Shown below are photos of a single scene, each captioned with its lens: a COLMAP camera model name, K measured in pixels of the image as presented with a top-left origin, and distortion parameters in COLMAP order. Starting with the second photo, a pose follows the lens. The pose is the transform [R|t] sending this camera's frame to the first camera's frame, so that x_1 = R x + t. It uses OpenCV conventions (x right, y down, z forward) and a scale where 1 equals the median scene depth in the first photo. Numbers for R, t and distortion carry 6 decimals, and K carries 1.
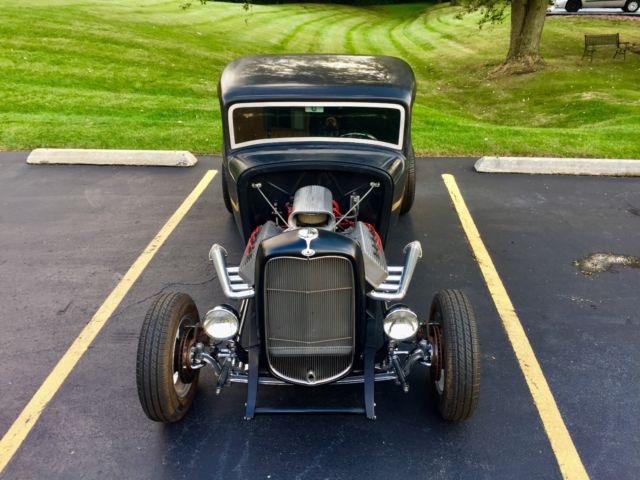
lens RADIAL K [[555.4, 0, 322.3], [0, 555.4, 231.3], [0, 0, 1]] dist [0.099967, -0.156351]
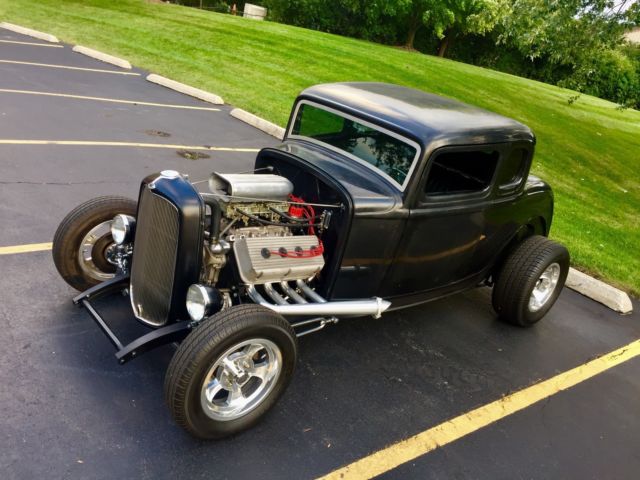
lens RADIAL K [[550.3, 0, 321.2], [0, 550.3, 236.8], [0, 0, 1]] dist [0.097498, -0.144536]
pose [[0.639596, 0.397107, -0.658197, 0.796486], [-0.493247, 0.868734, 0.044821, -0.073859], [0.589596, 0.295986, 0.751511, 0.352762]]
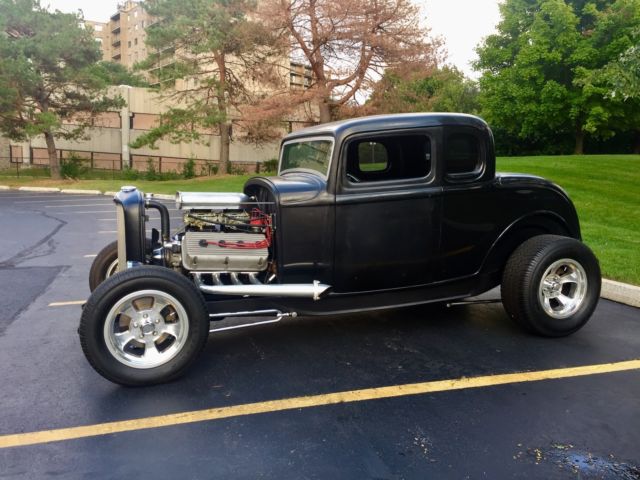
lens RADIAL K [[549.6, 0, 343.3], [0, 549.6, 239.4], [0, 0, 1]] dist [0.046943, 0.000877]
pose [[0.381831, 0.126915, -0.915477, 1.261473], [-0.396749, 0.917126, -0.038335, -0.034792], [0.834742, 0.377852, 0.400541, 0.821405]]
